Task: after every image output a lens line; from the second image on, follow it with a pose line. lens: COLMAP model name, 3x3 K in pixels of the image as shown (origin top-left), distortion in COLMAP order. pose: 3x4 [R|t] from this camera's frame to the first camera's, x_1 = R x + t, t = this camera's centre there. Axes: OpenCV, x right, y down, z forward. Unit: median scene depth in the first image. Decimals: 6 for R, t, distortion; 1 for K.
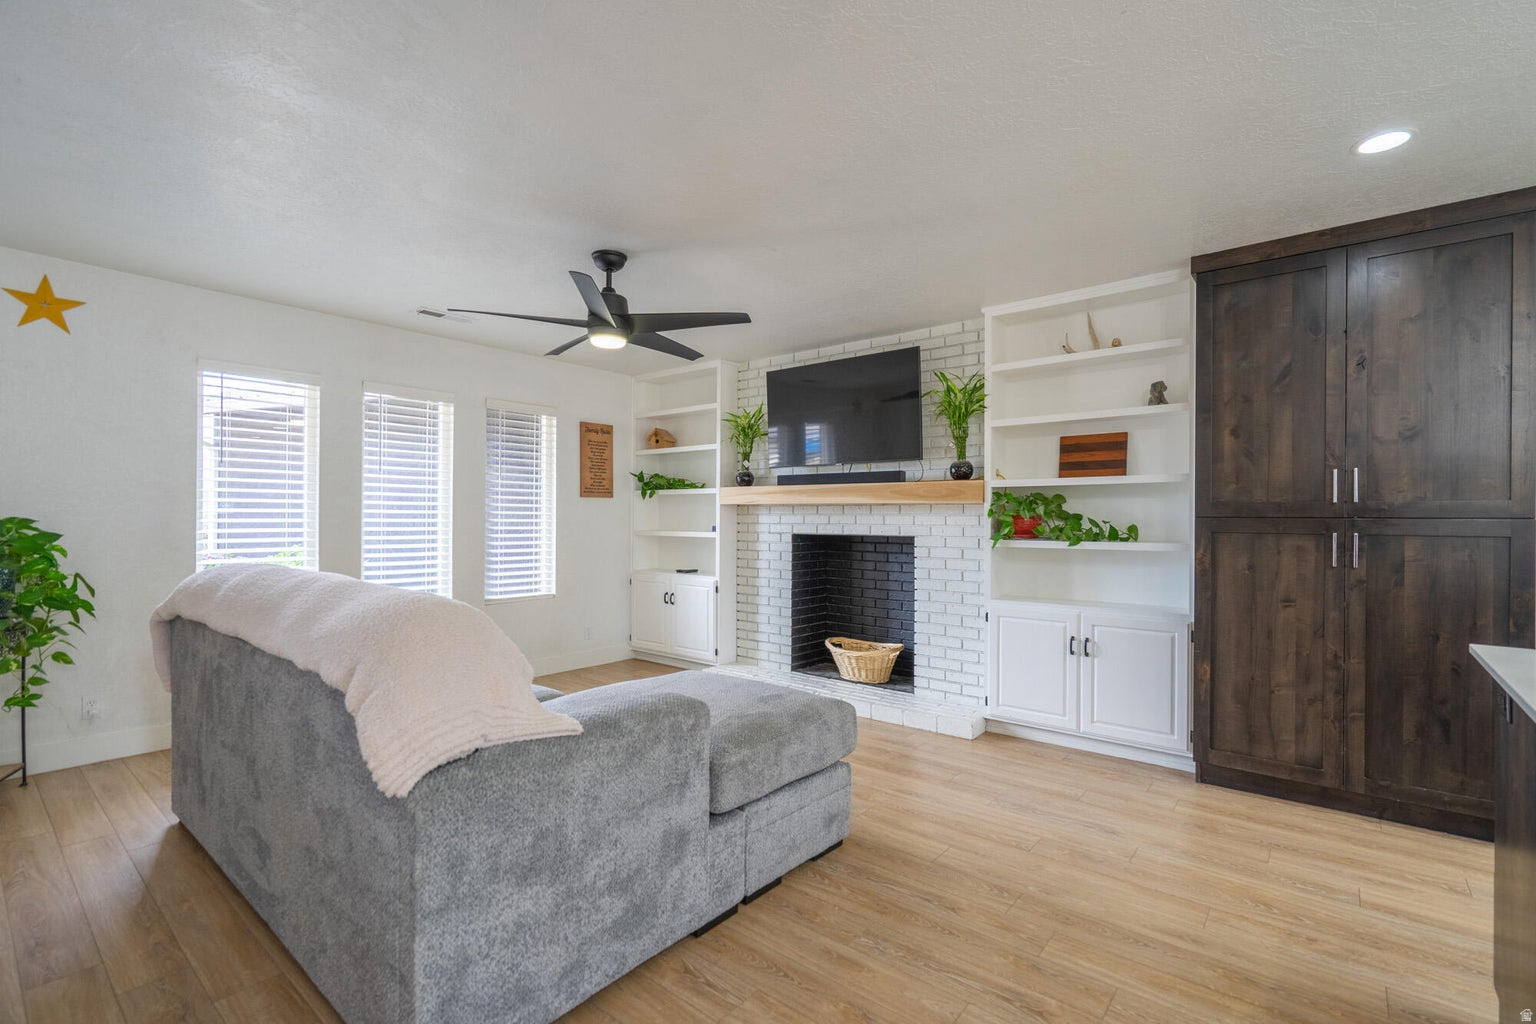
lens RADIAL K [[695.0, 0, 777.9], [0, 695.0, 516.7], [0, 0, 1]] dist [-0.002875, -0.000103]
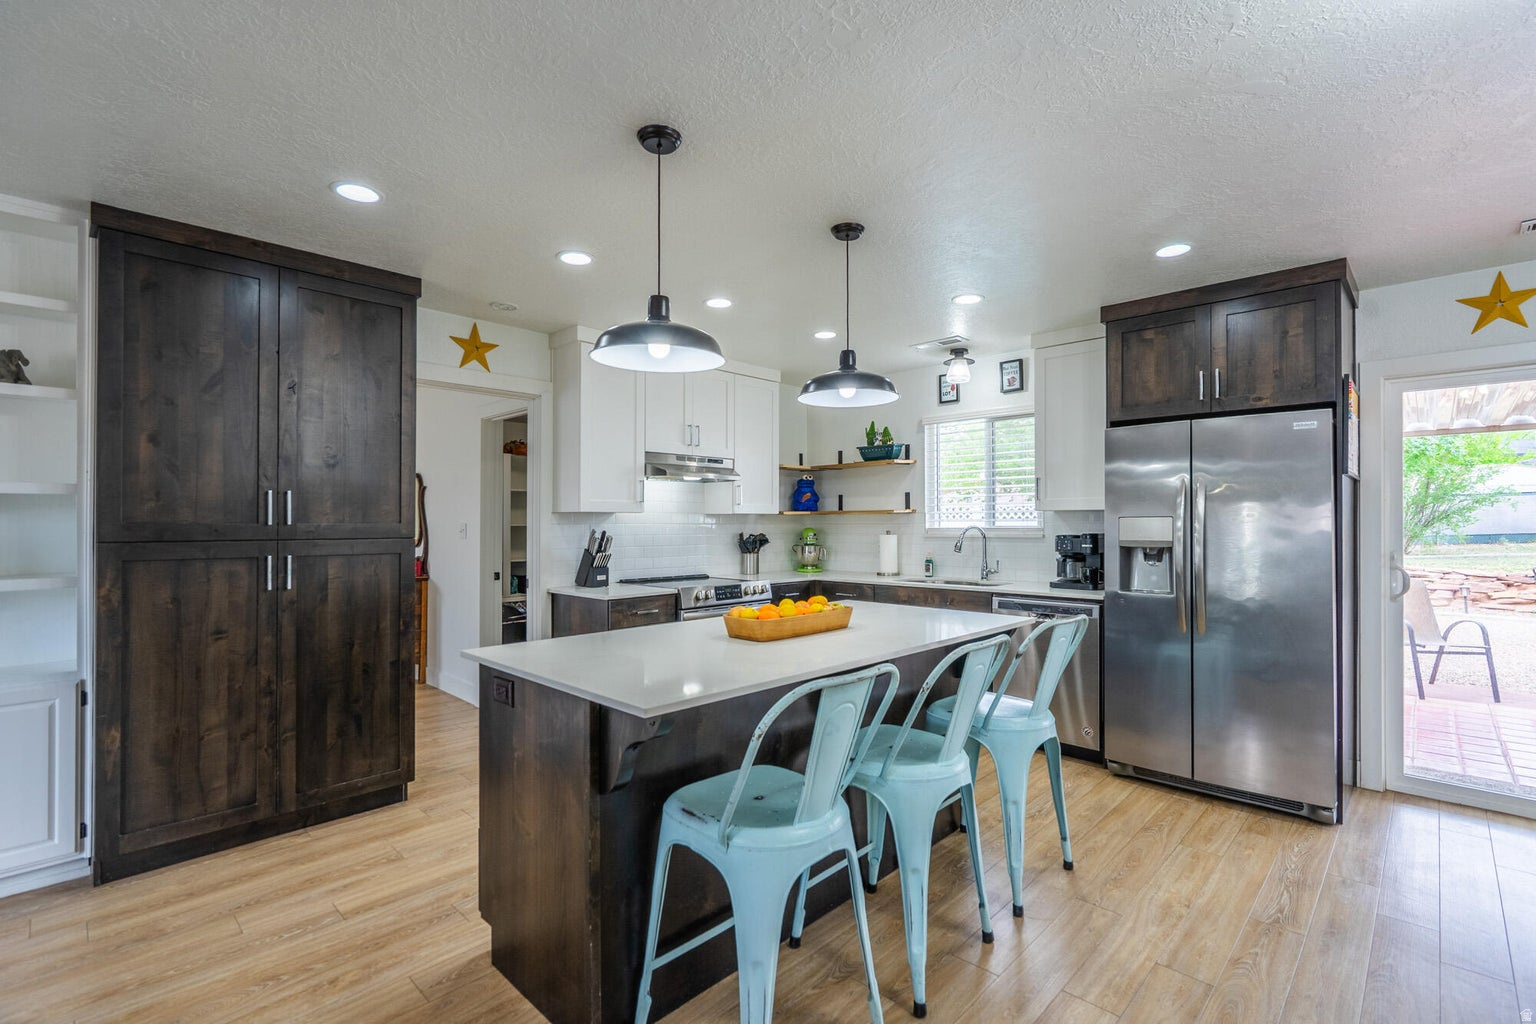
lens RADIAL K [[695.0, 0, 742.4], [0, 695.0, 516.1], [0, 0, 1]] dist [-0.002875, -0.000103]
pose [[0.092935, 0.002203, 0.995670, -0.097558], [0.000424, 0.999997, -0.002253, -0.027008], [-0.995672, 0.000632, 0.092934, 0.220923]]
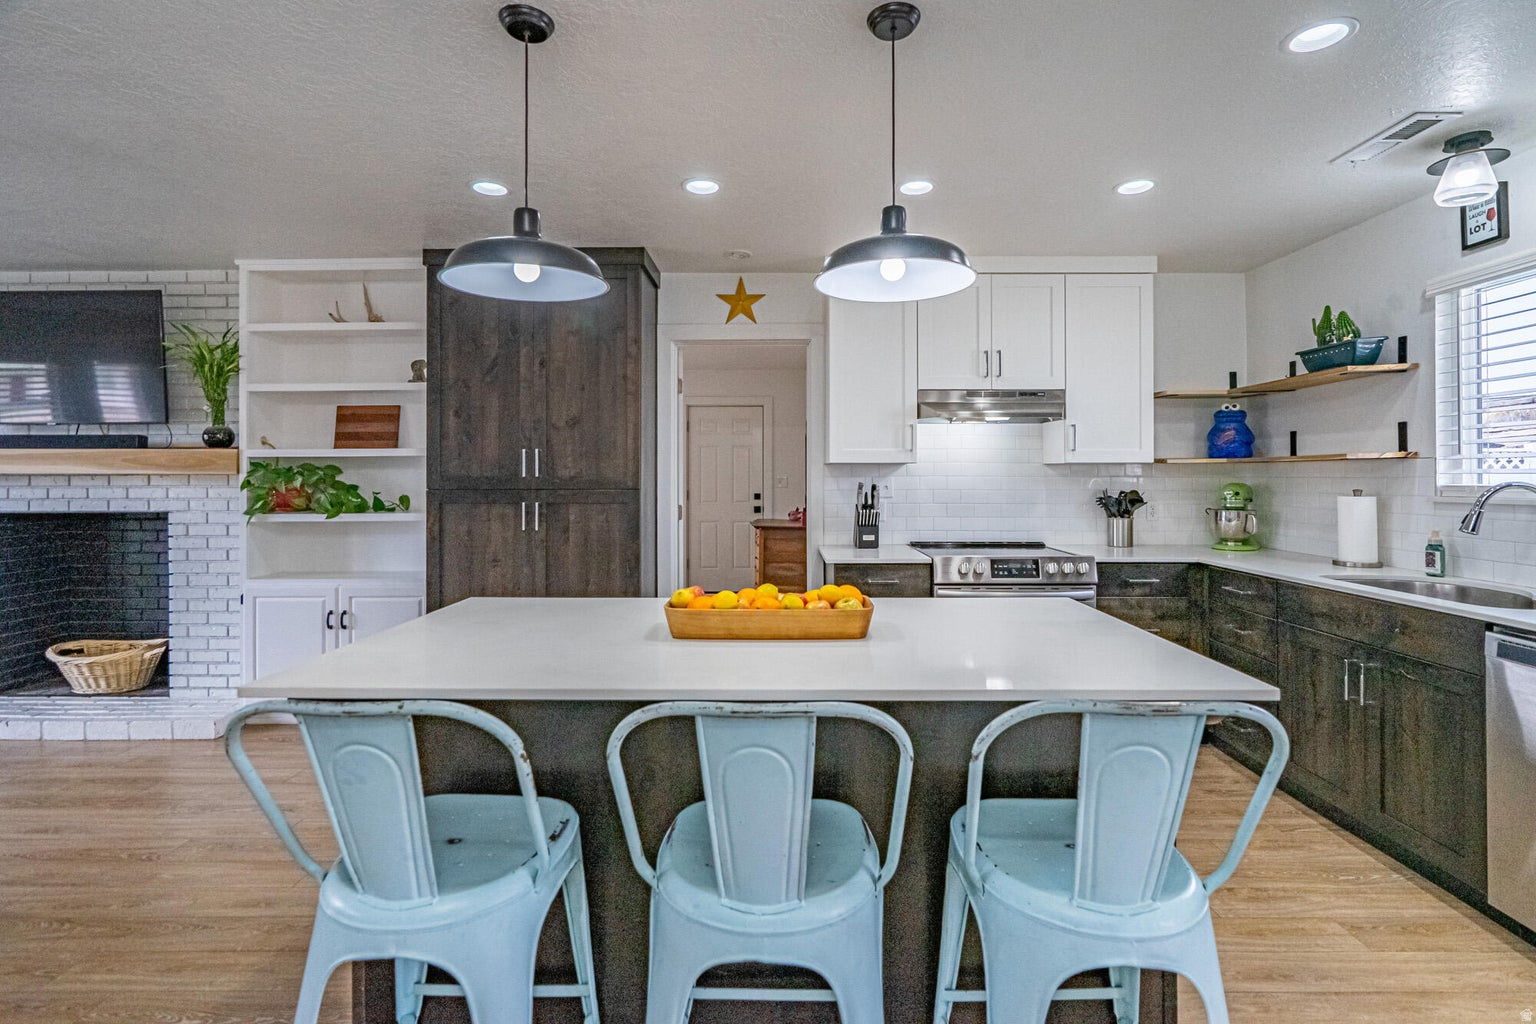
lens RADIAL K [[695.0, 0, 793.5], [0, 695.0, 470.6], [0, 0, 1]] dist [-0.002875, -0.000103]
pose [[0.772971, -0.004273, 0.634427, 0.359350], [0.005576, 0.999984, -0.000058, -0.025708], [-0.634417, 0.003582, 0.772983, -0.206571]]
